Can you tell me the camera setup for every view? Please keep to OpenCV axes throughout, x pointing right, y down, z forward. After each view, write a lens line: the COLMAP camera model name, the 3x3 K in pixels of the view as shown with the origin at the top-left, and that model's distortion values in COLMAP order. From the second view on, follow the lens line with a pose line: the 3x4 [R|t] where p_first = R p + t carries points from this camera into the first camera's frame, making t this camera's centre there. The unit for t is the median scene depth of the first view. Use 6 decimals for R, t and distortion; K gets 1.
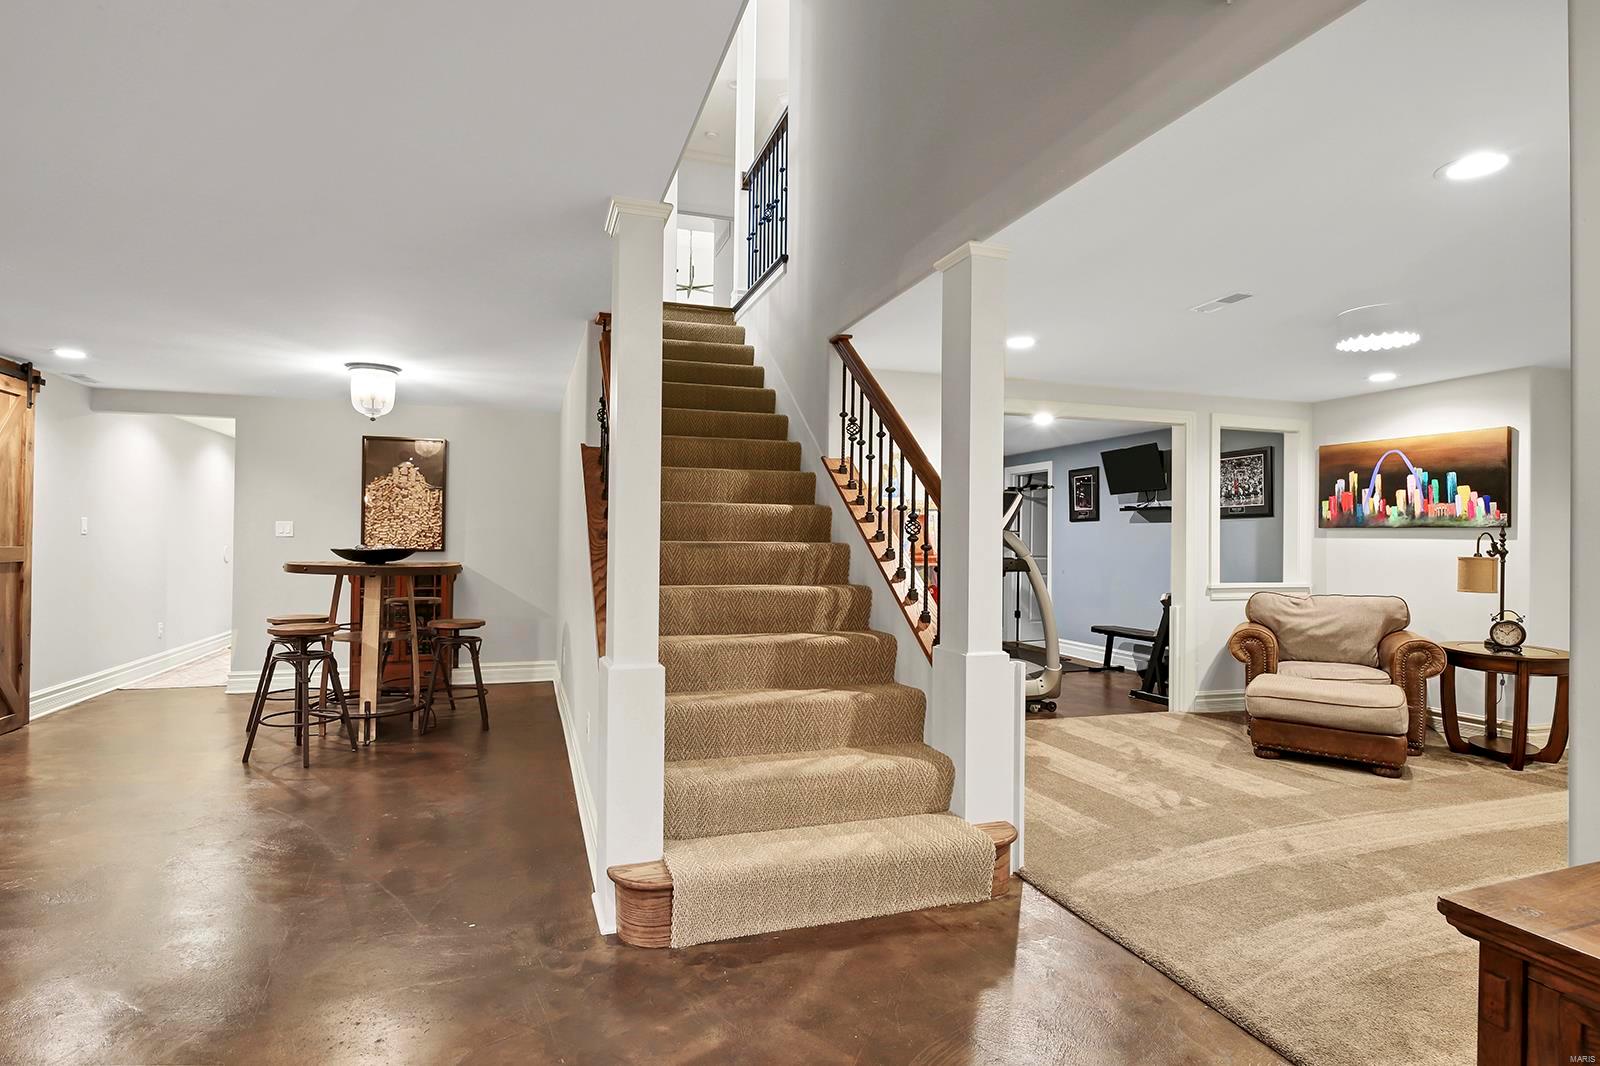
lens RADIAL K [[781.1, 0, 790.3], [0, 781.1, 532.5], [0, 0, 1]] dist [0.001446, -0.008844]
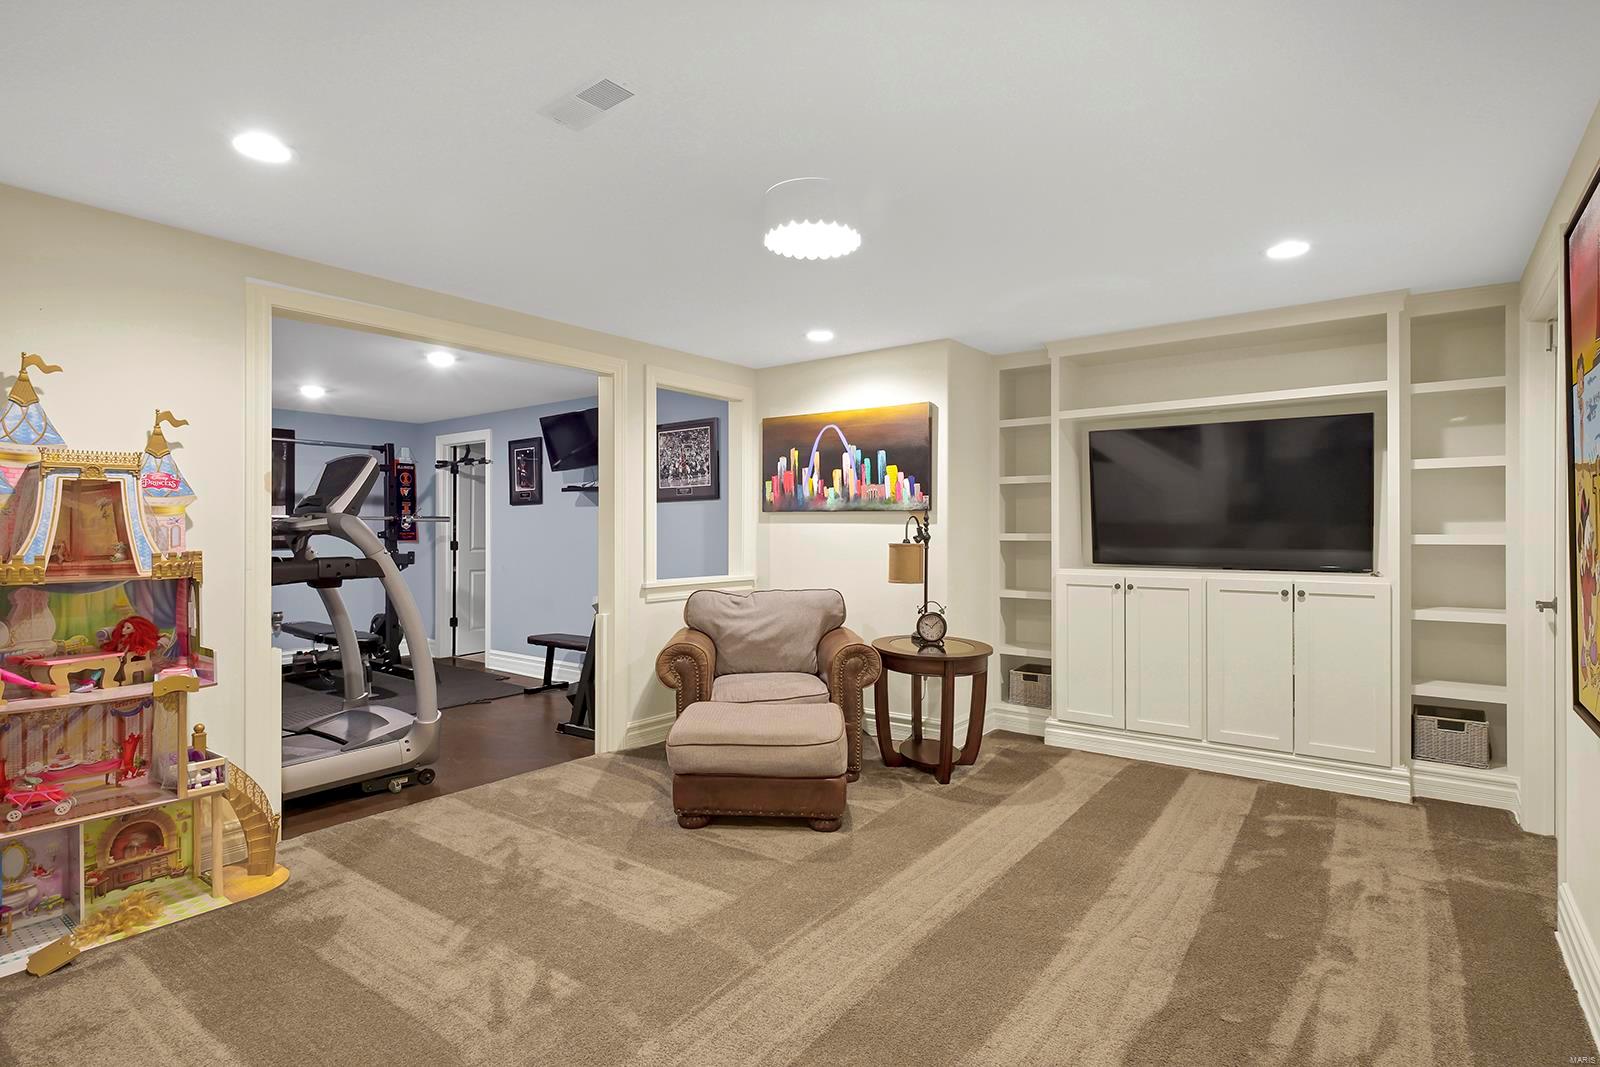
lens RADIAL K [[781.1, 0, 790.3], [0, 781.1, 533.0], [0, 0, 1]] dist [0.001446, -0.008844]
pose [[0.820602, -0.012559, 0.571362, 0.233187], [0.003163, 0.999843, 0.017435, 0.003076], [-0.571491, -0.012500, 0.820513, 0.303235]]
